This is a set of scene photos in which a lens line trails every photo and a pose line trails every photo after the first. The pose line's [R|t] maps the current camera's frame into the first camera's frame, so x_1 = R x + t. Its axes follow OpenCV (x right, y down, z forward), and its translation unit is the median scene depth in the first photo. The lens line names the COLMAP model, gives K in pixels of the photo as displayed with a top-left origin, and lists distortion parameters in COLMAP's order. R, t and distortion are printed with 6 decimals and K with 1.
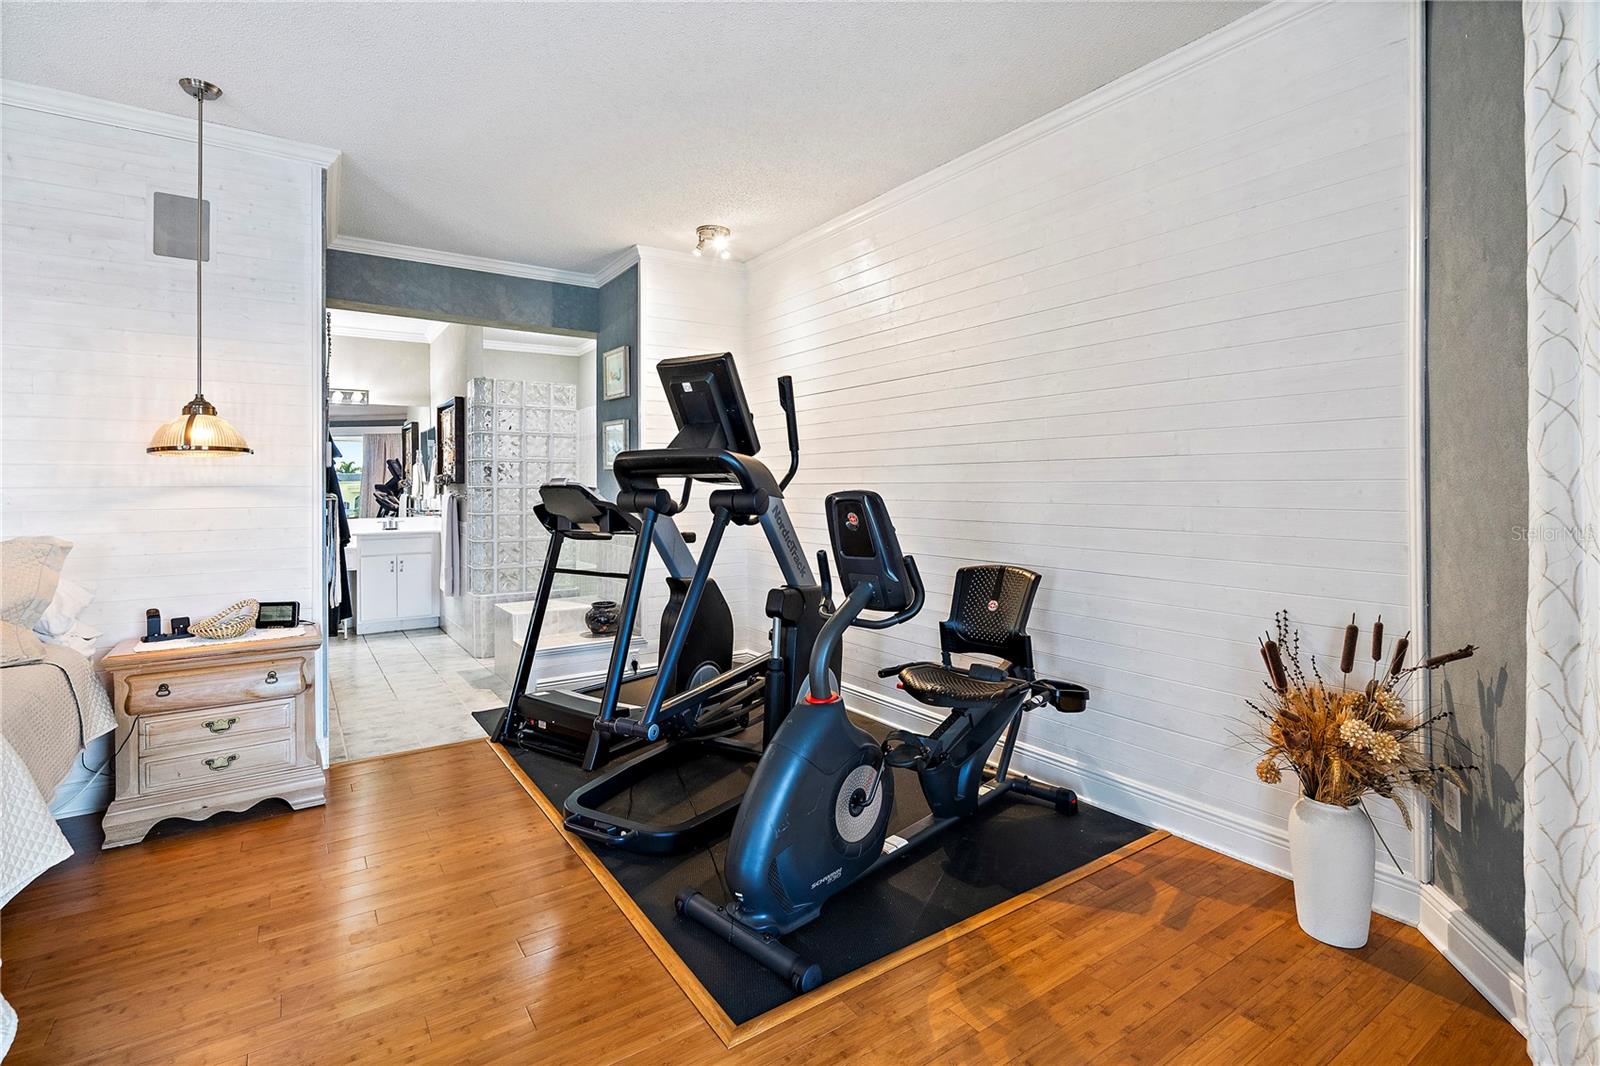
lens RADIAL K [[731.6, 0, 761.3], [0, 731.6, 483.2], [0, 0, 1]] dist [-0.004728, 0.002176]
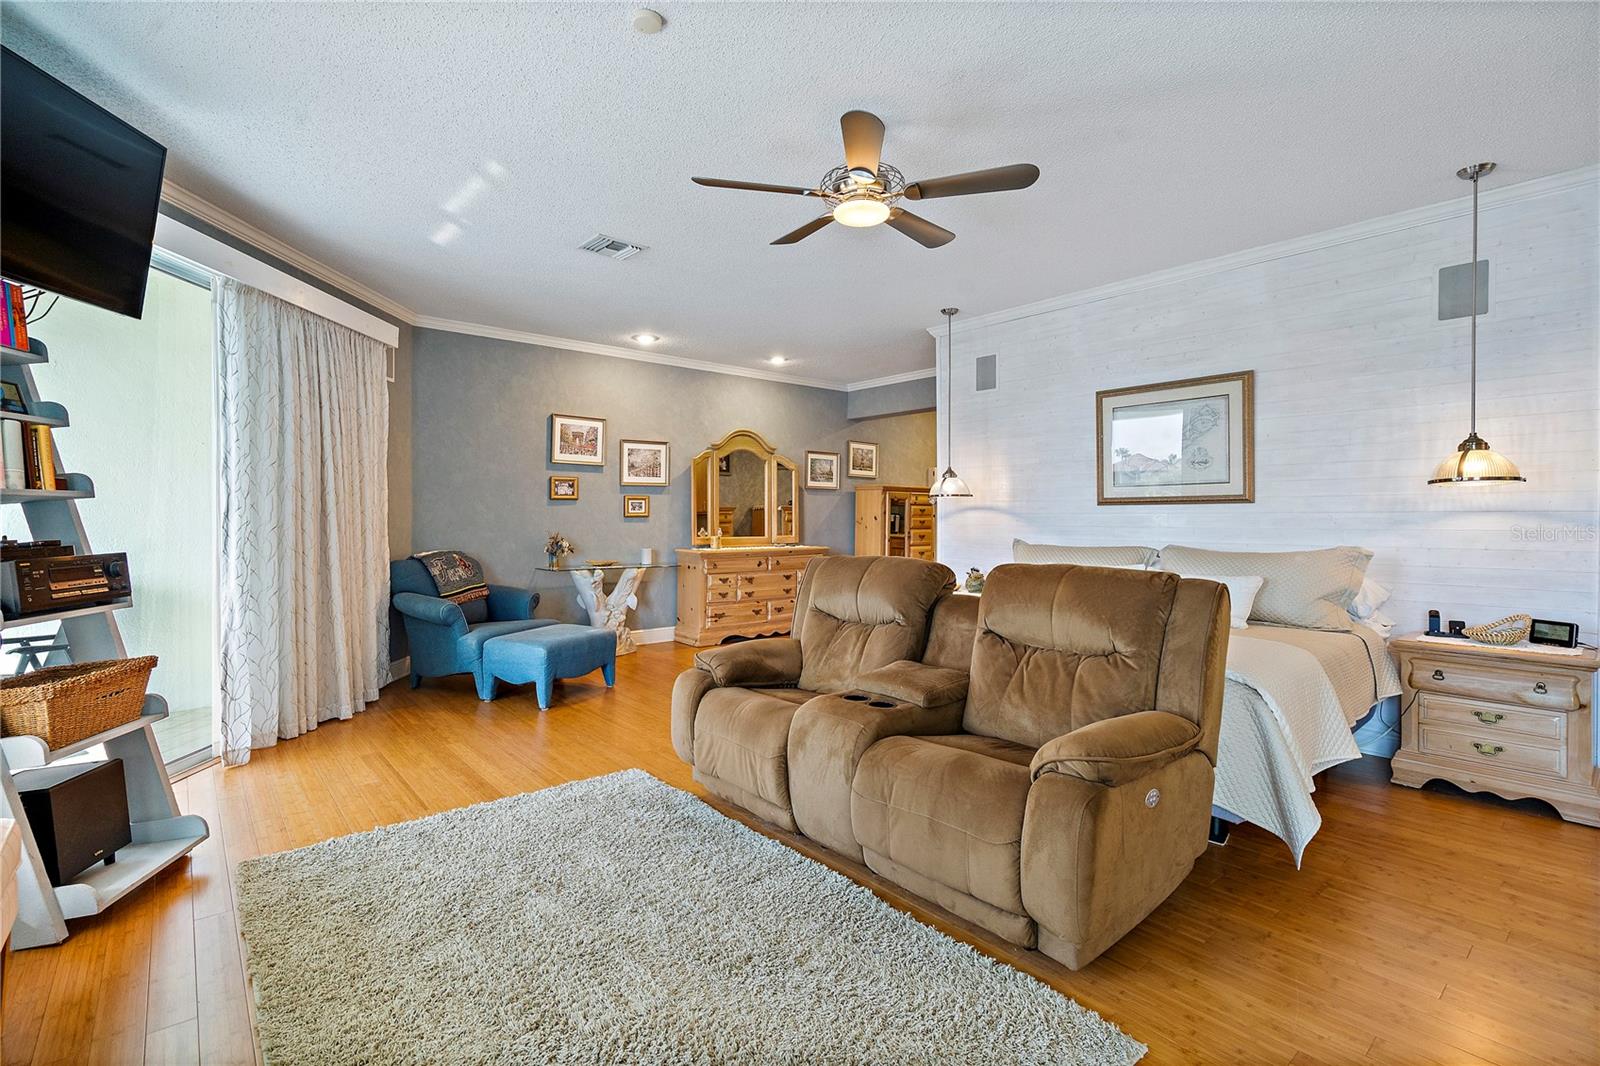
lens RADIAL K [[731.6, 0, 802.0], [0, 731.6, 526.1], [0, 0, 1]] dist [-0.004728, 0.002176]
pose [[0.114574, 0.019090, -0.993231, 0.276506], [0.008611, 0.999759, 0.020209, -0.004567], [0.993377, -0.010868, 0.114382, -0.209473]]
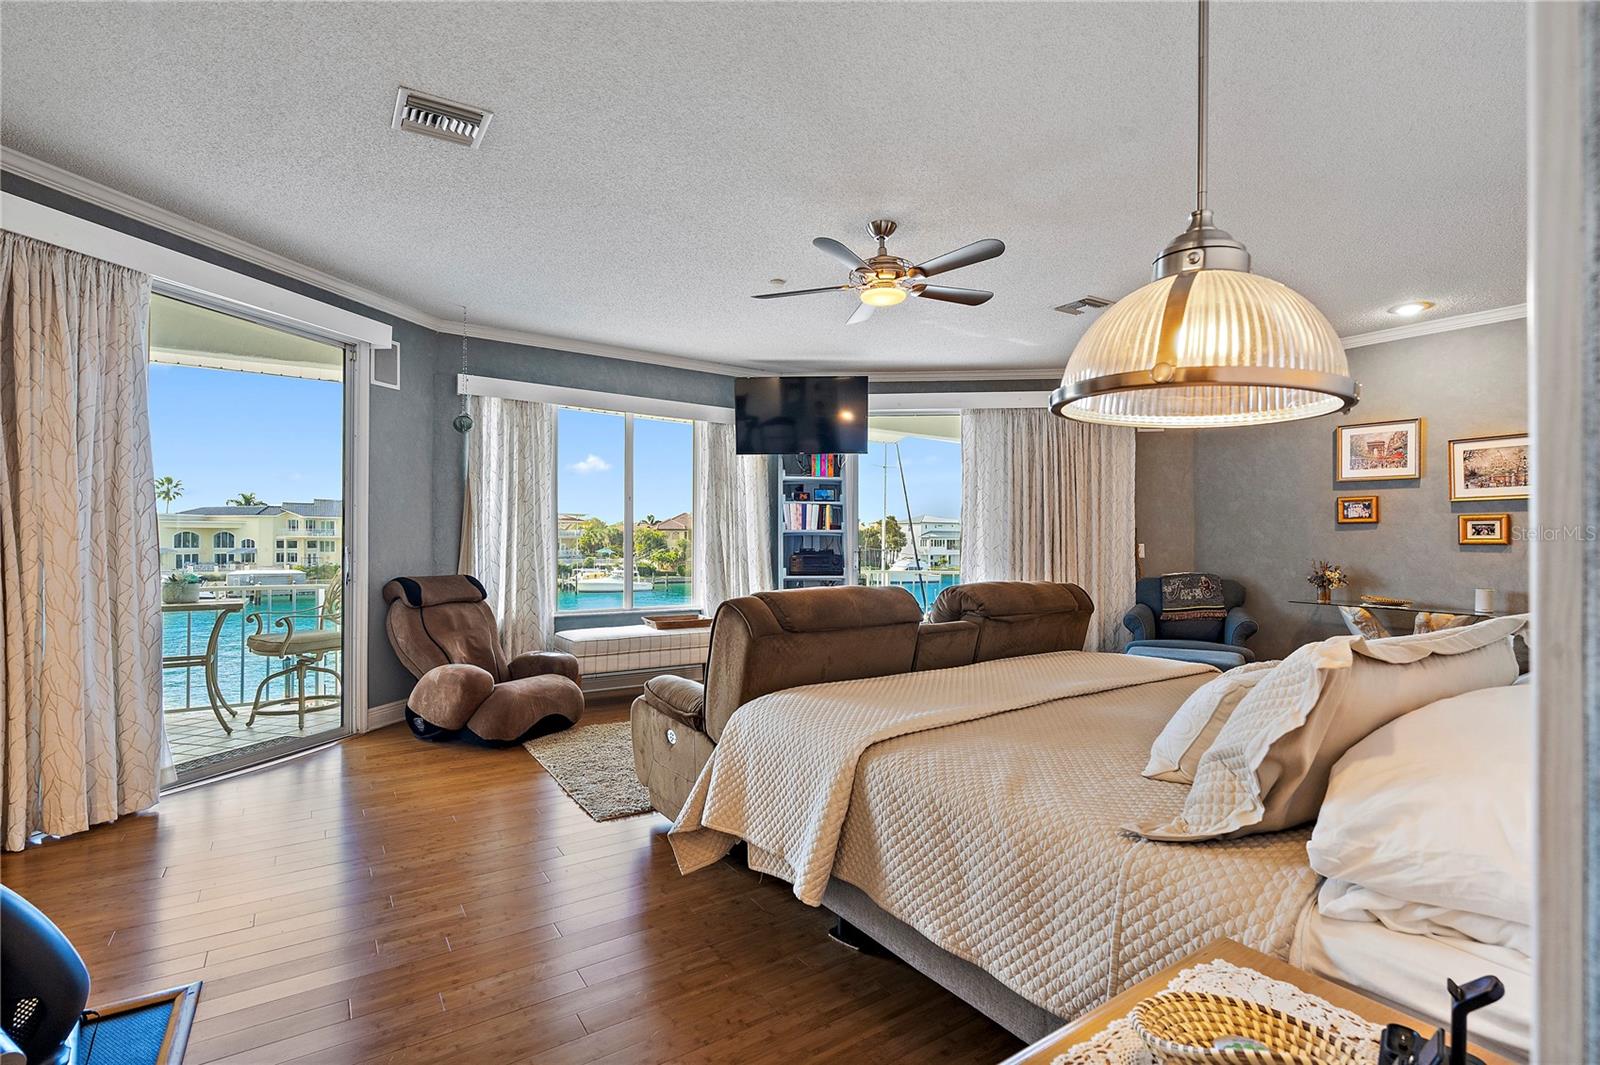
lens RADIAL K [[731.6, 0, 802.9], [0, 731.6, 546.5], [0, 0, 1]] dist [-0.004728, 0.002176]
pose [[-0.999971, 0.000006, -0.007567, -0.702087], [0.000000, 1.000000, 0.000859, 0.014723], [0.007567, 0.000859, -0.999971, 1.449502]]
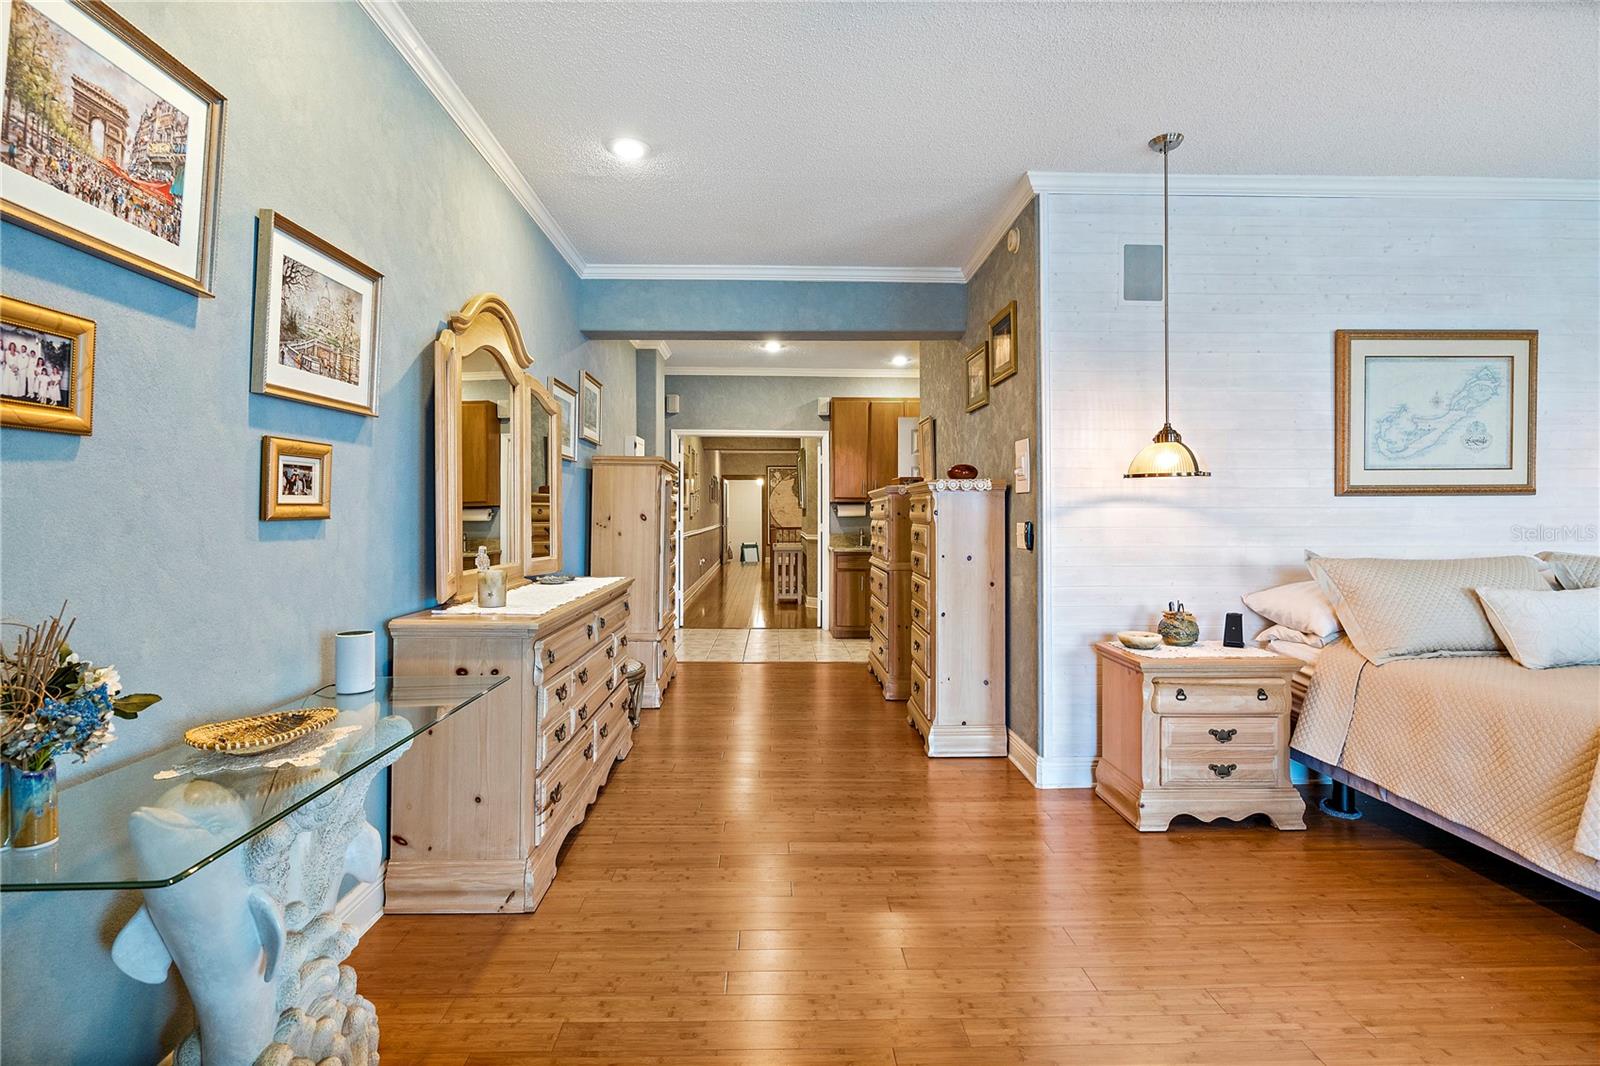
lens RADIAL K [[731.6, 0, 783.7], [0, 731.6, 504.1], [0, 0, 1]] dist [-0.004728, 0.002176]
pose [[0.840633, -0.001274, -0.541603, -1.735145], [0.002620, 0.999995, 0.001714, -0.004178], [0.541598, -0.002860, 0.840632, -0.875700]]
